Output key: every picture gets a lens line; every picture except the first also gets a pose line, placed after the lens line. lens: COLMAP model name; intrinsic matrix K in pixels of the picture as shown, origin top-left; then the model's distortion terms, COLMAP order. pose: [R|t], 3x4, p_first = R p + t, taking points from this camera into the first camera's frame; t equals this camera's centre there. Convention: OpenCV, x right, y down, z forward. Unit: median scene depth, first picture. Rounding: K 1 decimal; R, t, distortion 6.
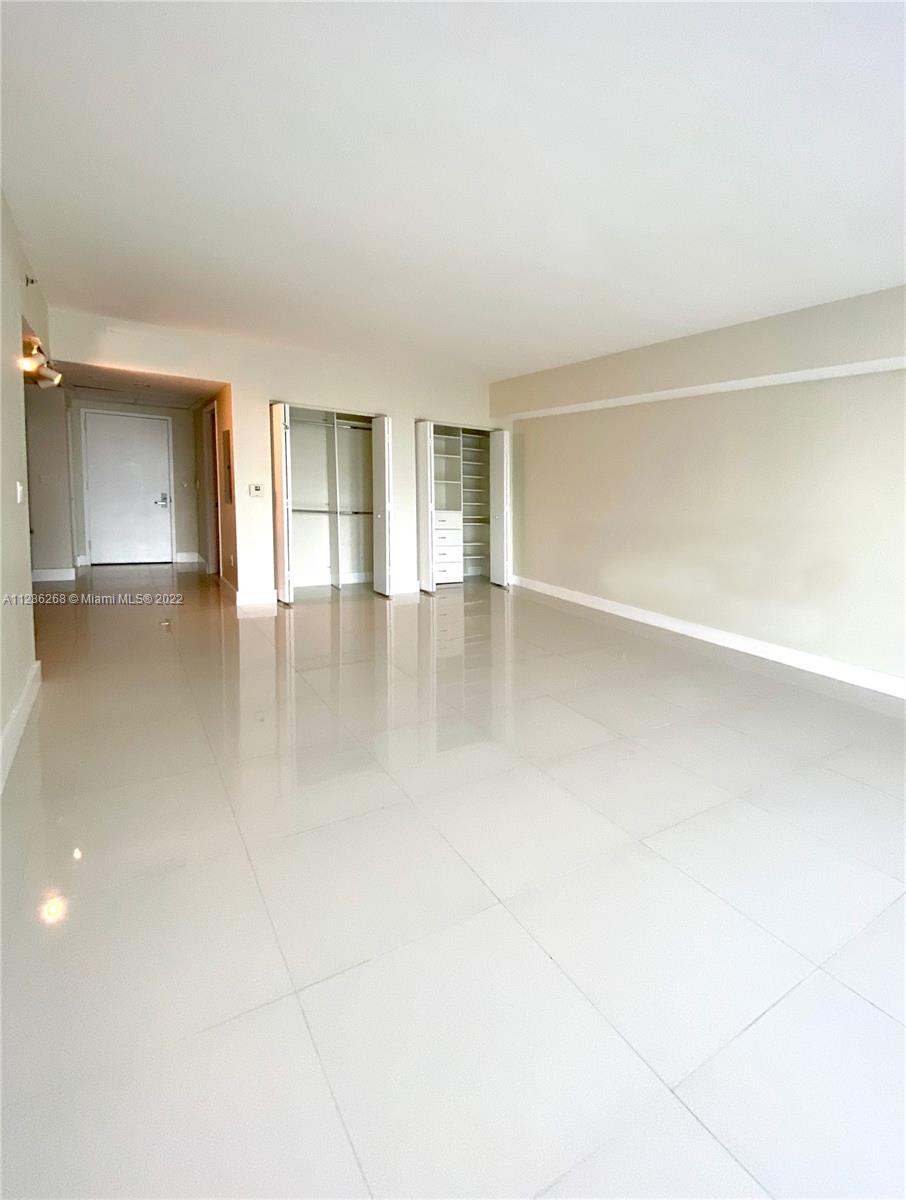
lens RADIAL K [[482.7, 0, 451.3], [0, 482.7, 597.6], [0, 0, 1]] dist [-0.000394, -0.000005]
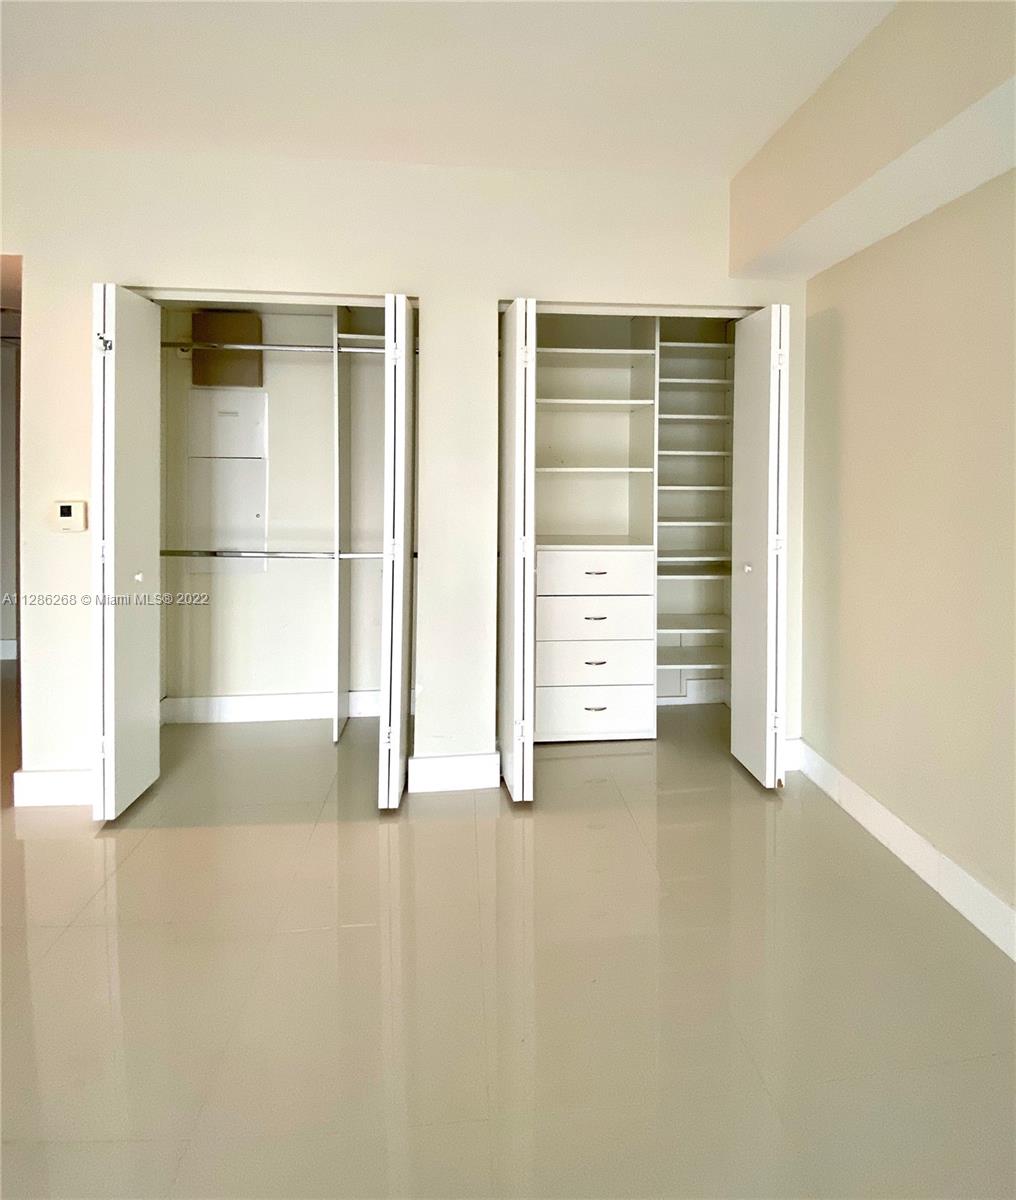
lens RADIAL K [[622.3, 0, 507.7], [0, 622.3, 597.8], [0, 0, 1]] dist [0.005843, 0.000317]
pose [[0.935073, 0.020881, -0.353840, 0.089816], [-0.035580, 0.998751, -0.035087, -0.121240], [0.352665, 0.045398, 0.934648, 0.526573]]
